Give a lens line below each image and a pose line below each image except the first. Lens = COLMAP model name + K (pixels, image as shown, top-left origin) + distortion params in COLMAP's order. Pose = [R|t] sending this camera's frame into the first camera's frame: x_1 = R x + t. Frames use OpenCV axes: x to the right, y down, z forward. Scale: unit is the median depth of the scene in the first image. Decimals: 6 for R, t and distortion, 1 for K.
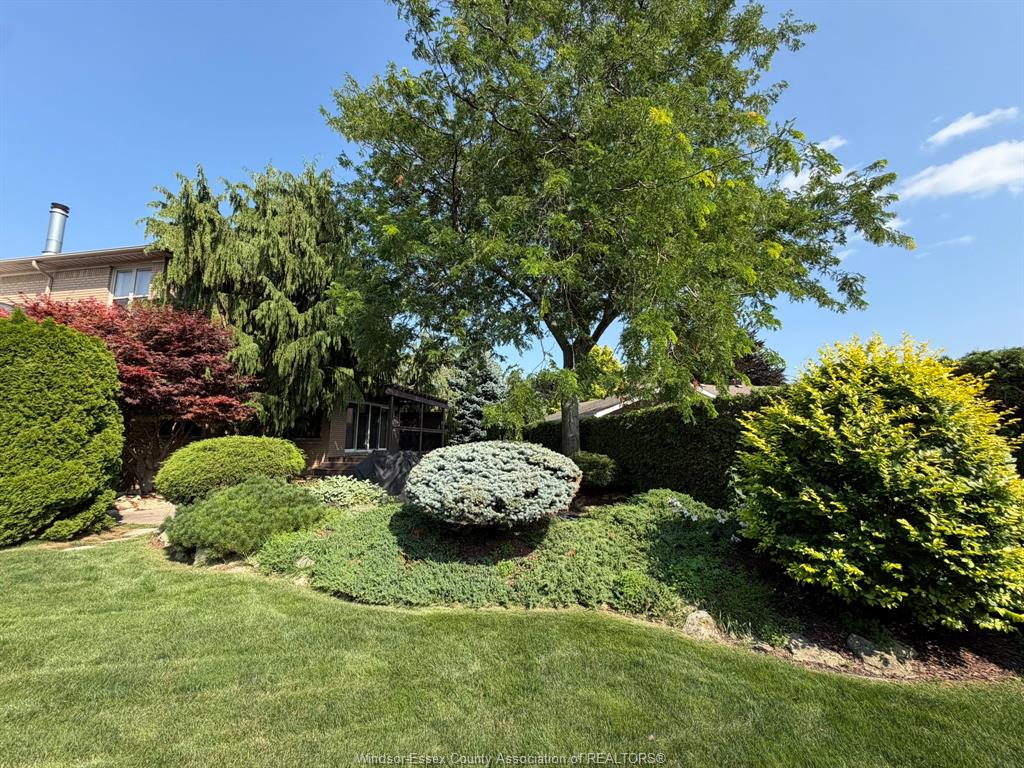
lens RADIAL K [[407.2, 0, 507.7], [0, 407.2, 383.8], [0, 0, 1]] dist [-0.000994, 0.000129]
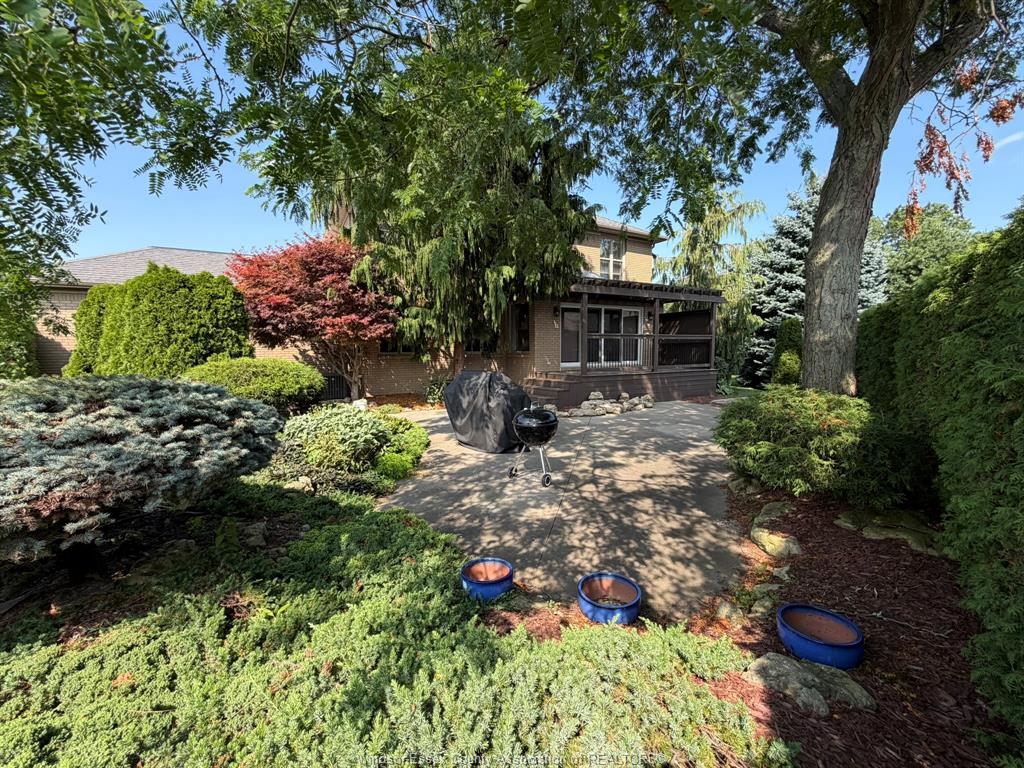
lens RADIAL K [[412.2, 0, 512.0], [0, 412.2, 384.0], [0, 0, 1]] dist [0.000163, -0.000129]
pose [[0.643632, 0.050967, -0.763636, 0.429020], [0.124052, 0.977638, 0.169807, 0.095027], [0.755215, -0.204024, 0.622916, 0.812920]]
